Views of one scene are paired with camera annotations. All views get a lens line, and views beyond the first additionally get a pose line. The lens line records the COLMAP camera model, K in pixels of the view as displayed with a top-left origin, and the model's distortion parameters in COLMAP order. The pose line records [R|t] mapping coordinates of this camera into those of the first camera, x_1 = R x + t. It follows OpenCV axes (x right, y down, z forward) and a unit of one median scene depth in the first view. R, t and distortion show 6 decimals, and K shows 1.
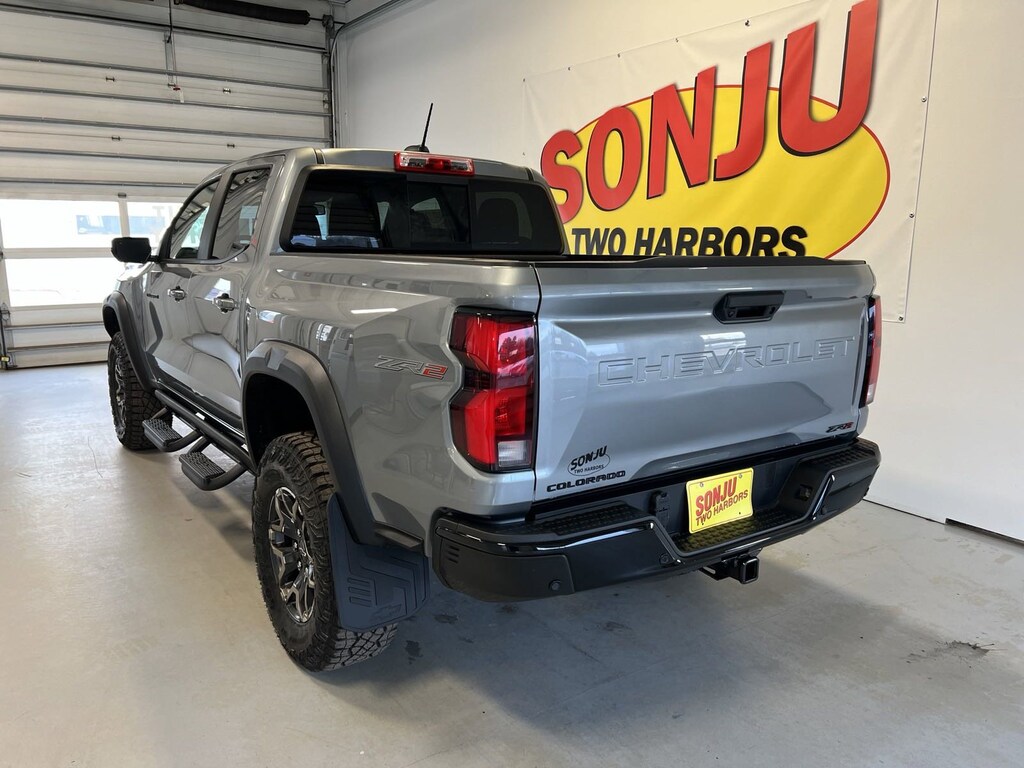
lens RADIAL K [[770.5, 0, 510.3], [0, 770.5, 381.5], [0, 0, 1]] dist [0.039633, -0.037816]
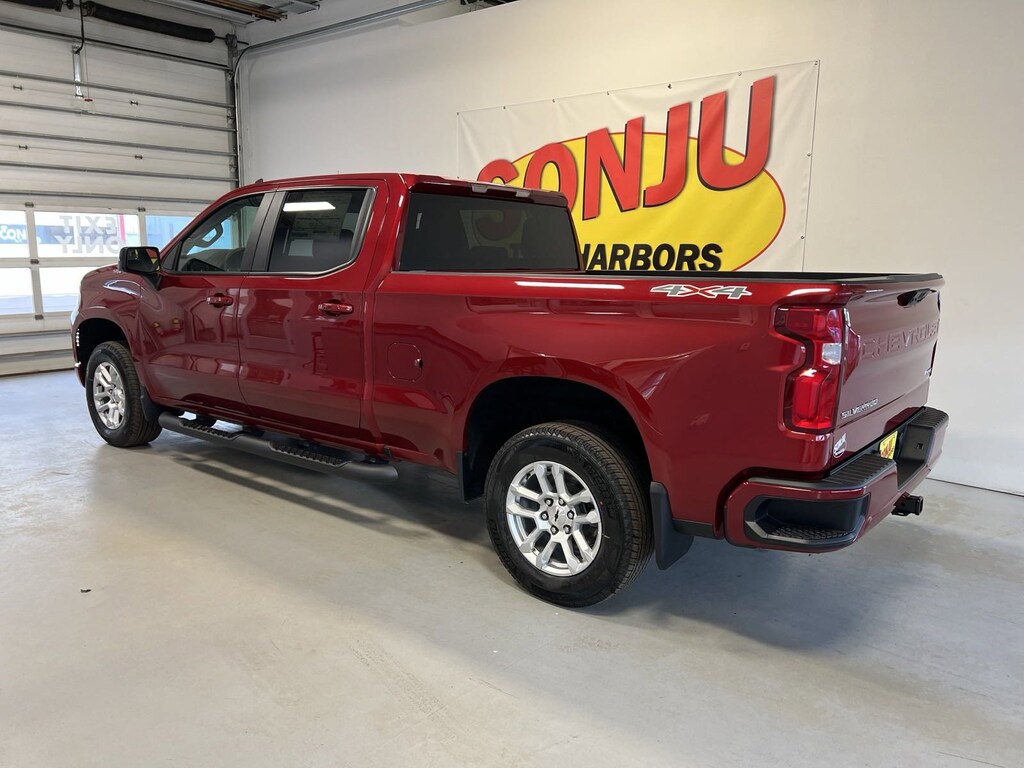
lens RADIAL K [[770.5, 0, 511.3], [0, 770.5, 385.4], [0, 0, 1]] dist [0.039633, -0.037816]
pose [[0.968681, -0.035943, 0.245692, -0.262621], [0.038775, 0.999226, -0.006696, 0.030026], [-0.245261, 0.016012, 0.969325, -0.159075]]
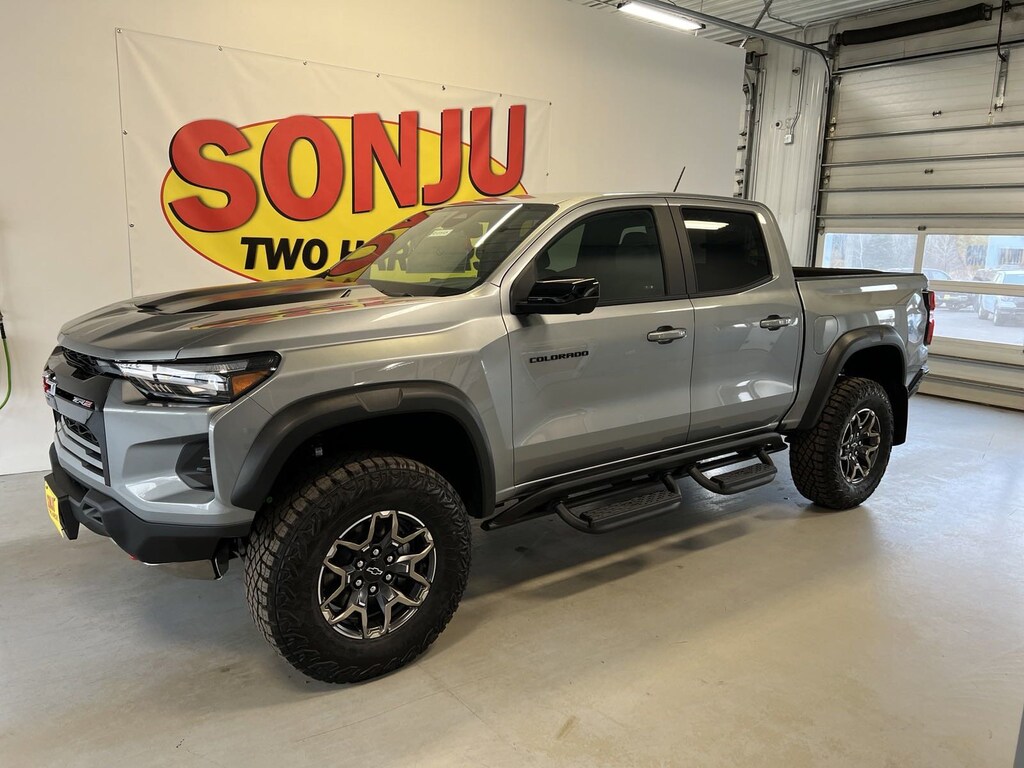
lens RADIAL K [[770.5, 0, 514.1], [0, 770.5, 383.0], [0, 0, 1]] dist [0.039633, -0.037816]
pose [[-0.045094, -0.192435, 0.980273, -1.008363], [0.158577, 0.967450, 0.197213, -0.202790], [-0.986316, 0.164342, -0.013110, 0.914761]]
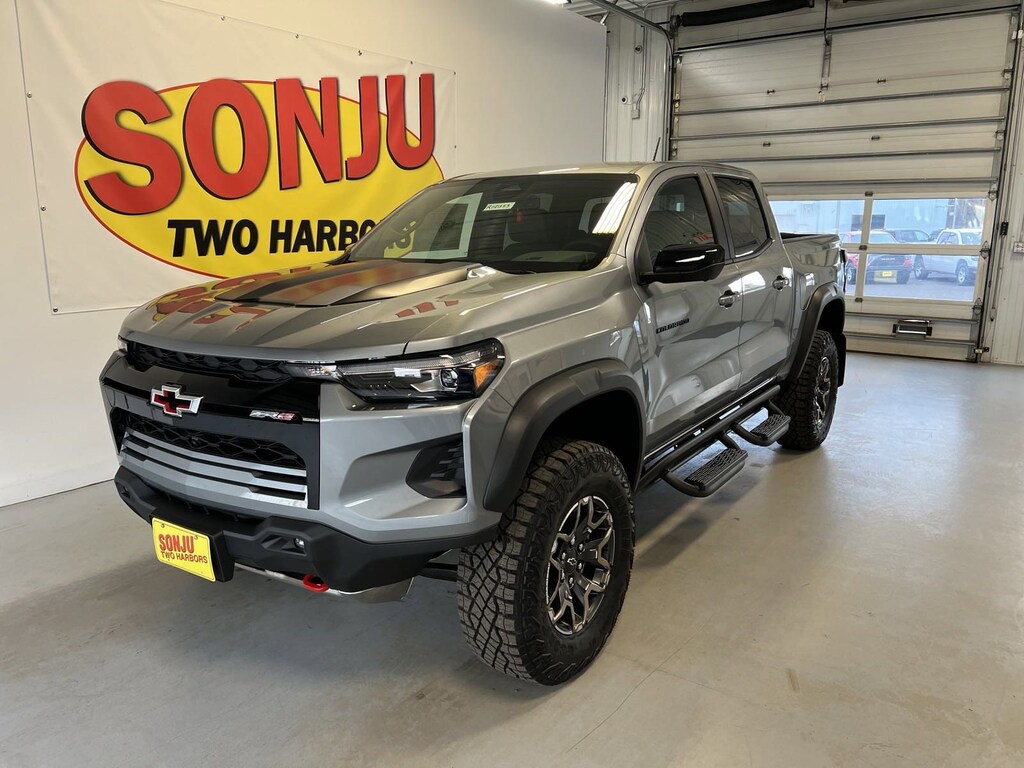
lens RADIAL K [[770.5, 0, 512.7], [0, 770.5, 380.8], [0, 0, 1]] dist [0.039633, -0.037816]
pose [[-0.343941, -0.200345, 0.917369, -0.934254], [0.173587, 0.946568, 0.271803, -0.244523], [-0.922807, 0.252728, -0.290786, 1.177833]]
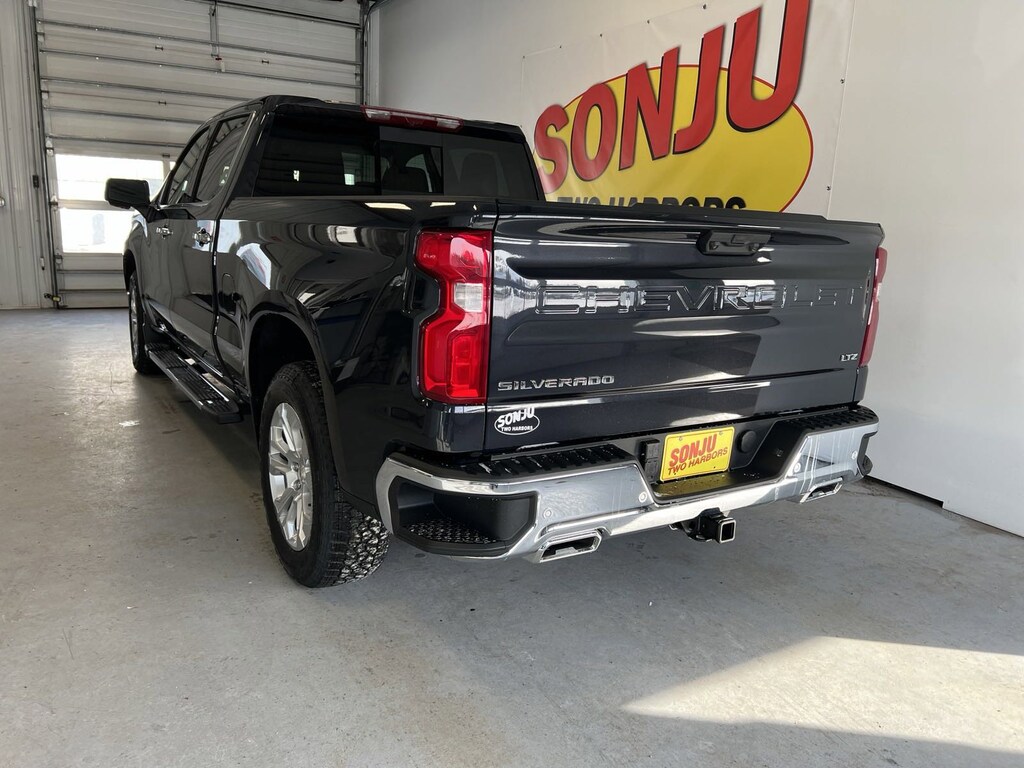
lens RADIAL K [[770.5, 0, 510.1], [0, 770.5, 376.4], [0, 0, 1]] dist [0.039633, -0.037816]
pose [[0.995788, 0.053028, -0.074800, 0.133422], [-0.051715, 0.998474, 0.019375, 0.040733], [0.075713, -0.015425, 0.997010, -0.096663]]
